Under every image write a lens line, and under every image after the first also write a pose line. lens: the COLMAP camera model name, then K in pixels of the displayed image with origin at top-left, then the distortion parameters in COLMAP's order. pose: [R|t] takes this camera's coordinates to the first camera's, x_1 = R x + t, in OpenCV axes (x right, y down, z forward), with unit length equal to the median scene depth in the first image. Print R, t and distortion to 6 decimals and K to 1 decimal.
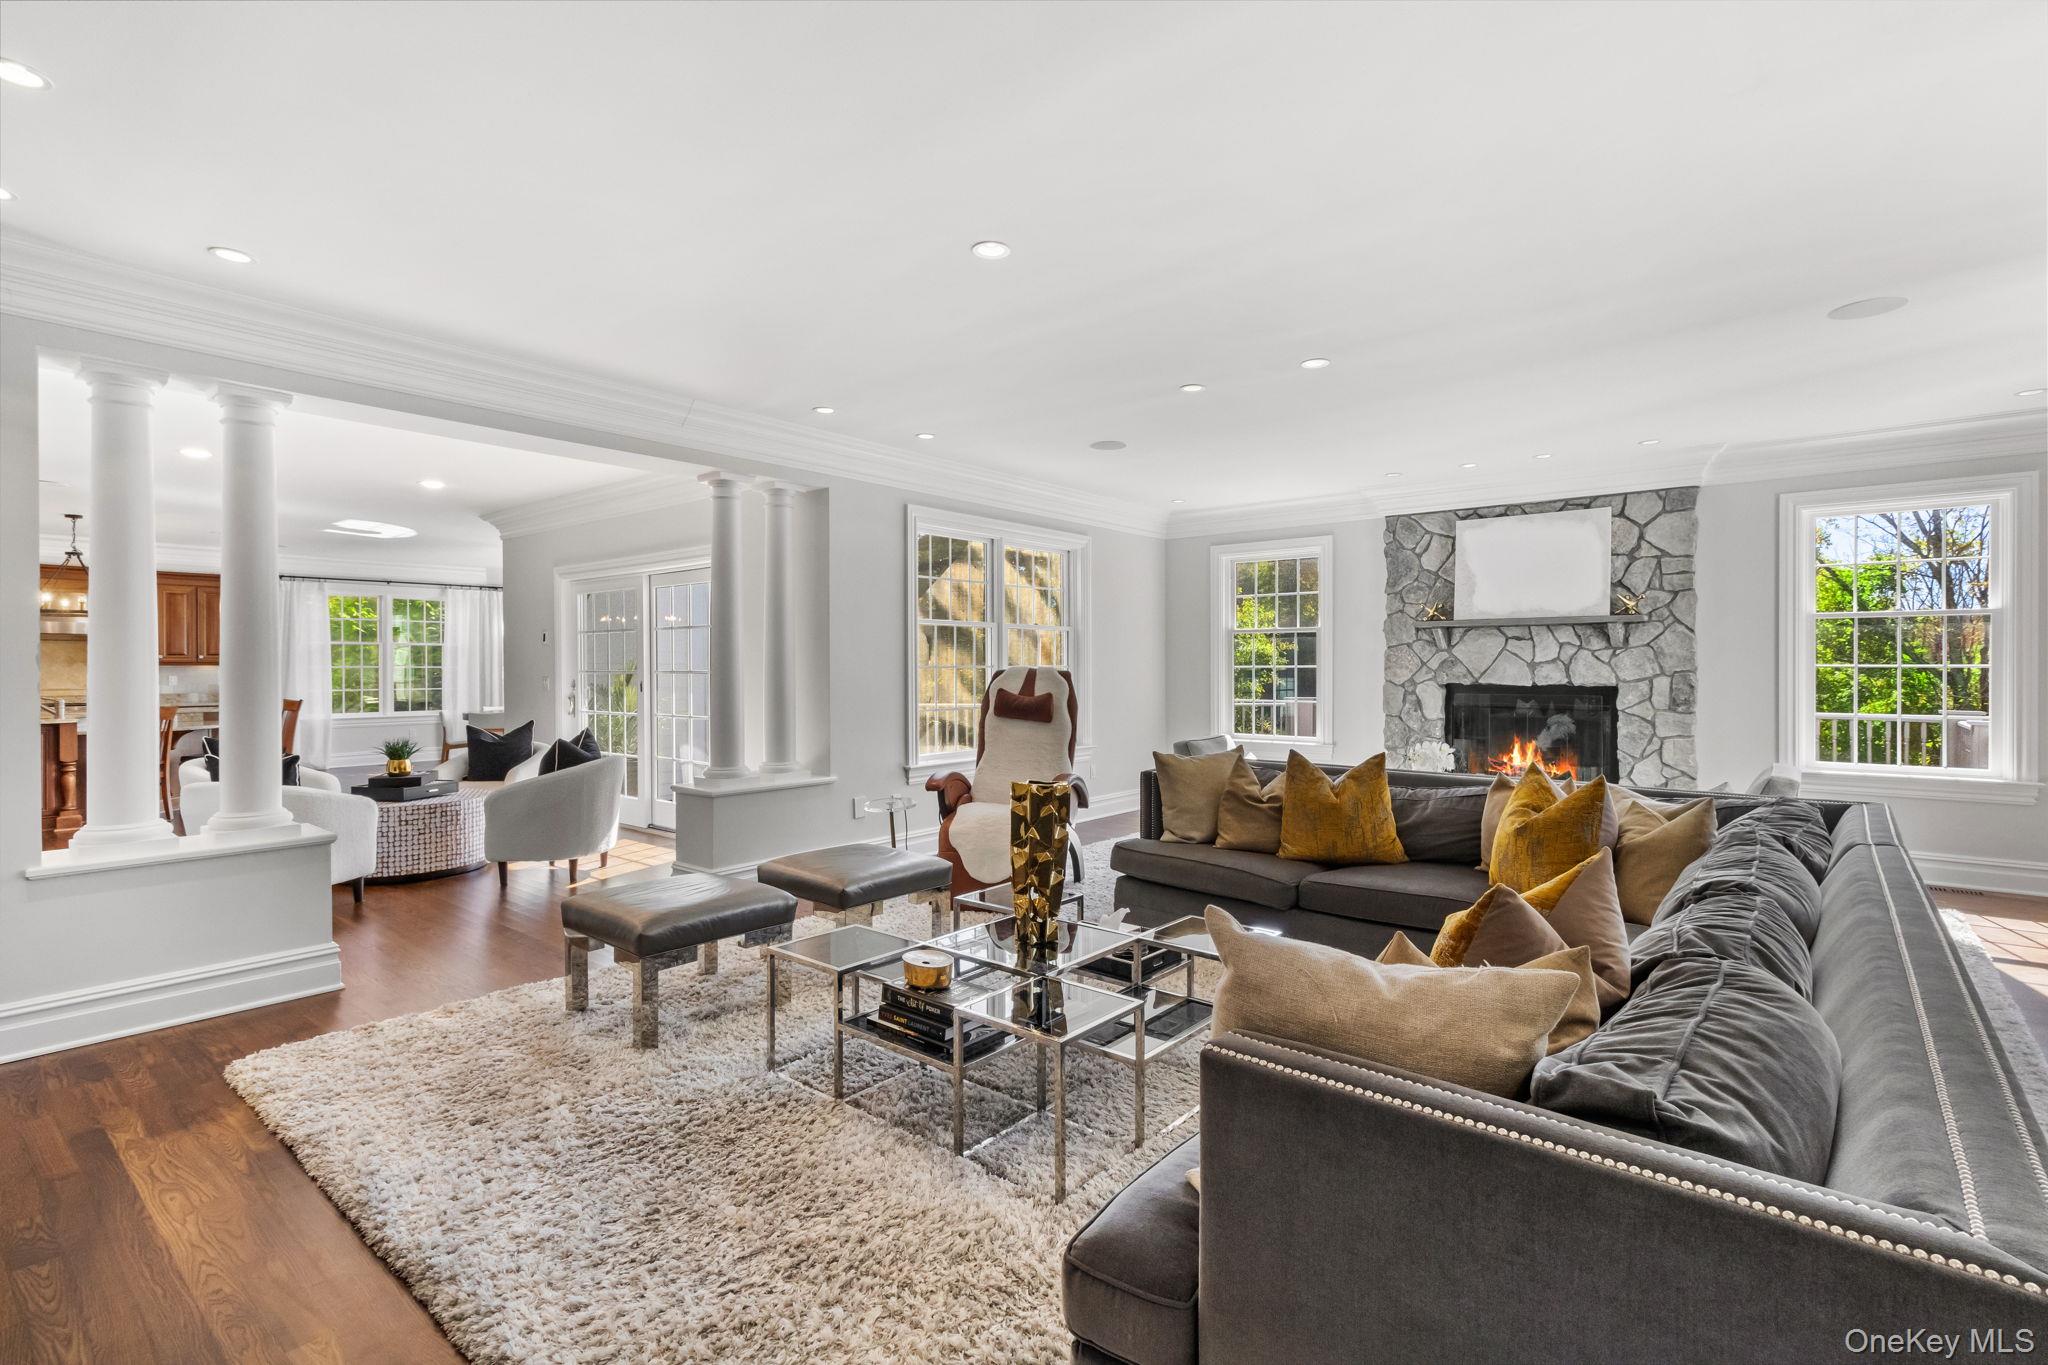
lens RADIAL K [[941.0, 0, 1035.4], [0, 941.0, 673.6], [0, 0, 1]] dist [0.002714, 0.000246]
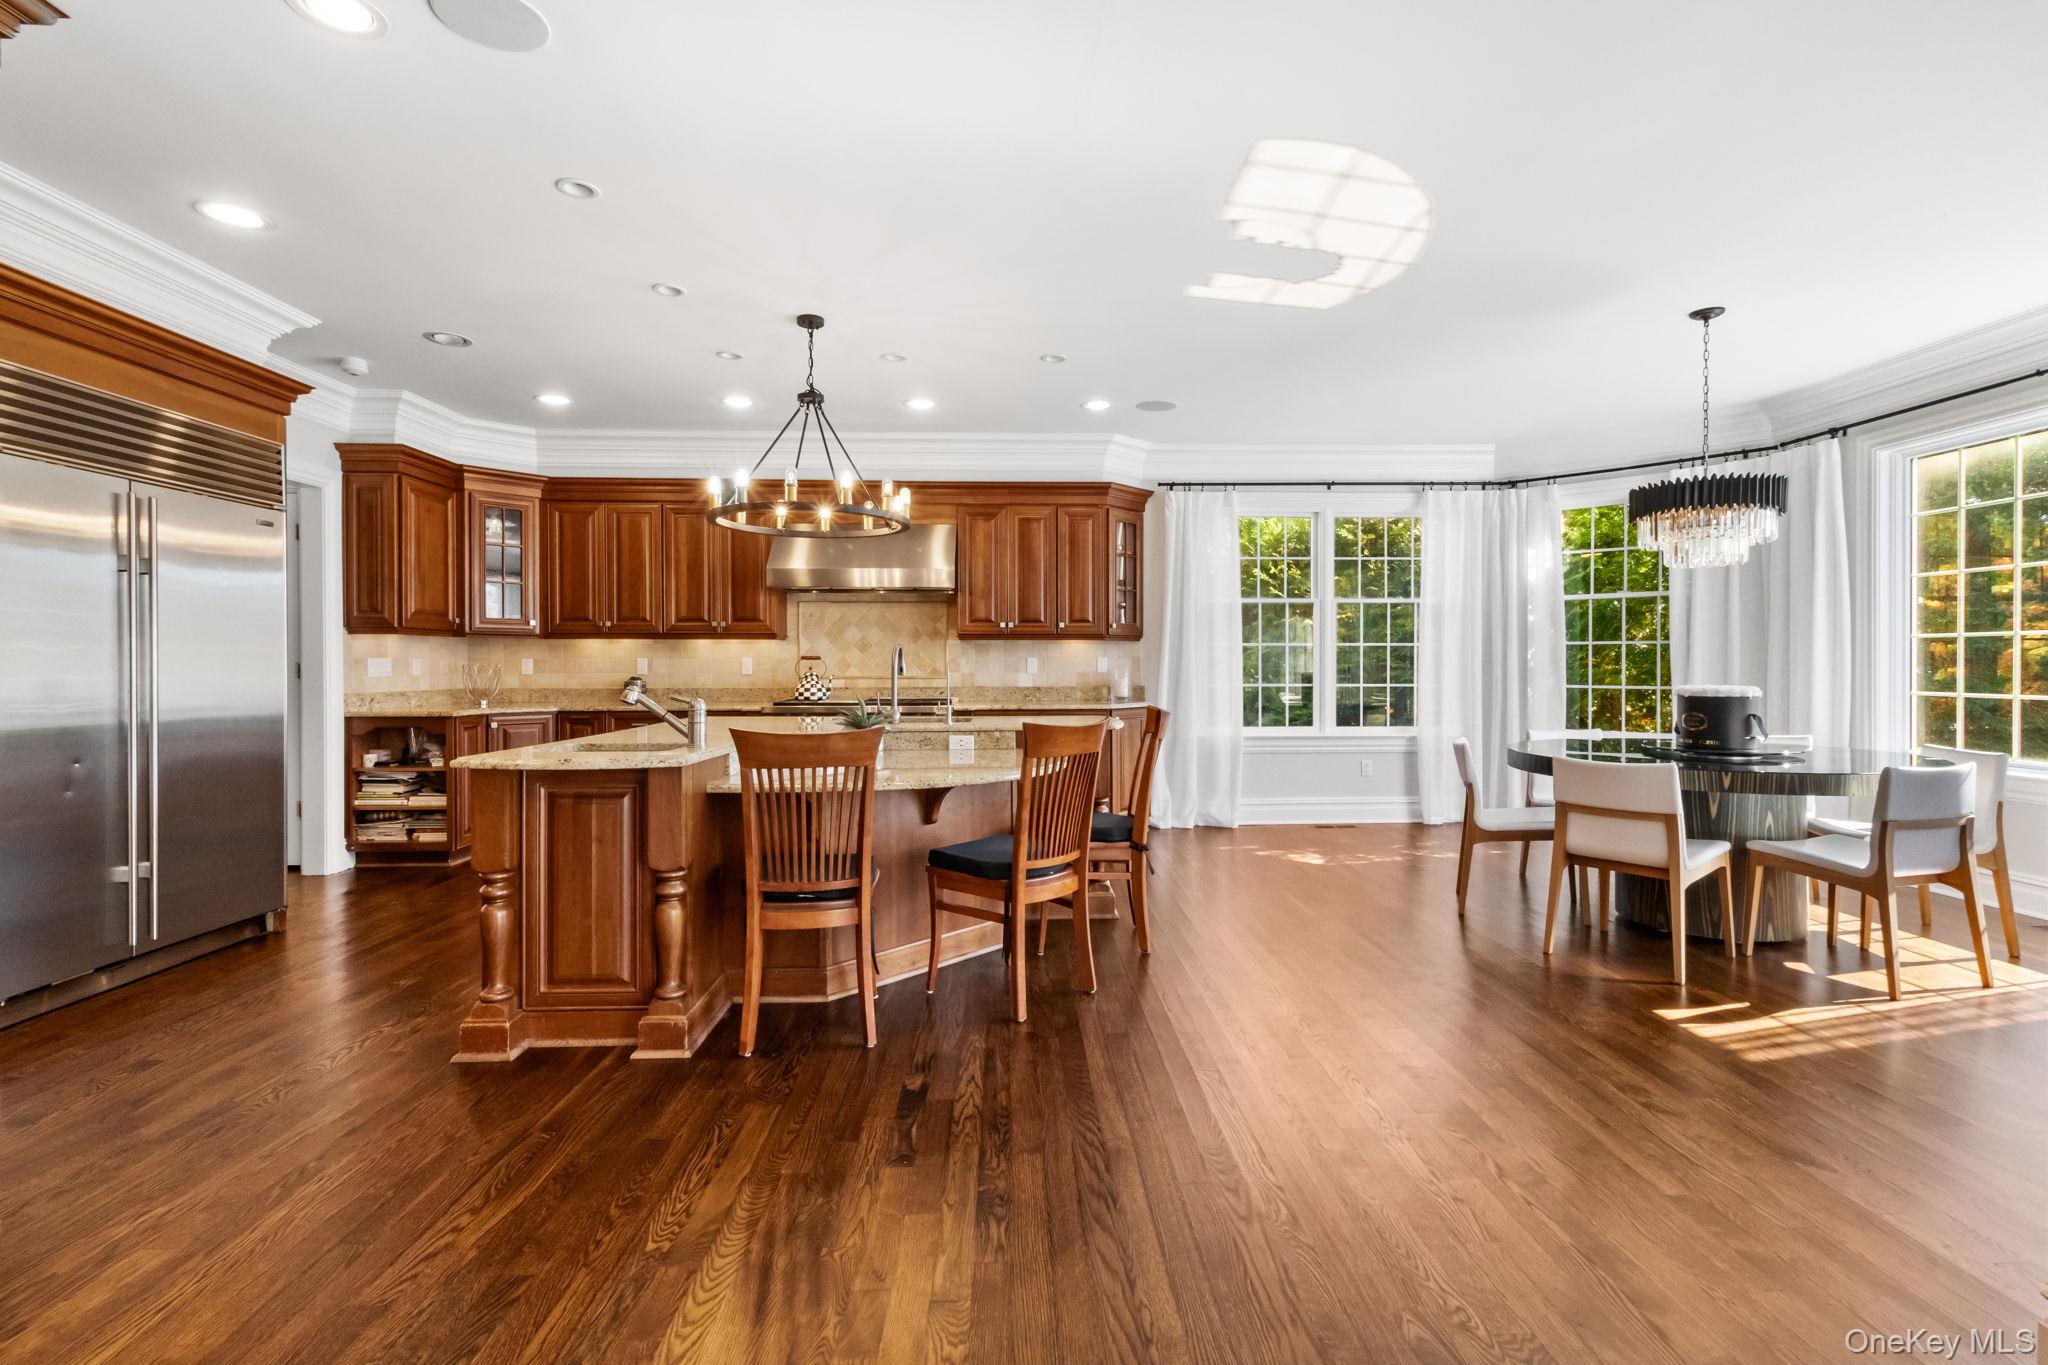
lens RADIAL K [[941.0, 0, 1030.8], [0, 941.0, 673.7], [0, 0, 1]] dist [0.002714, 0.000246]
pose [[0.655541, 0.002789, -0.755155, -0.390726], [-0.000174, 0.999994, 0.003543, 0.009054], [0.755160, -0.002191, 0.655537, 0.516506]]
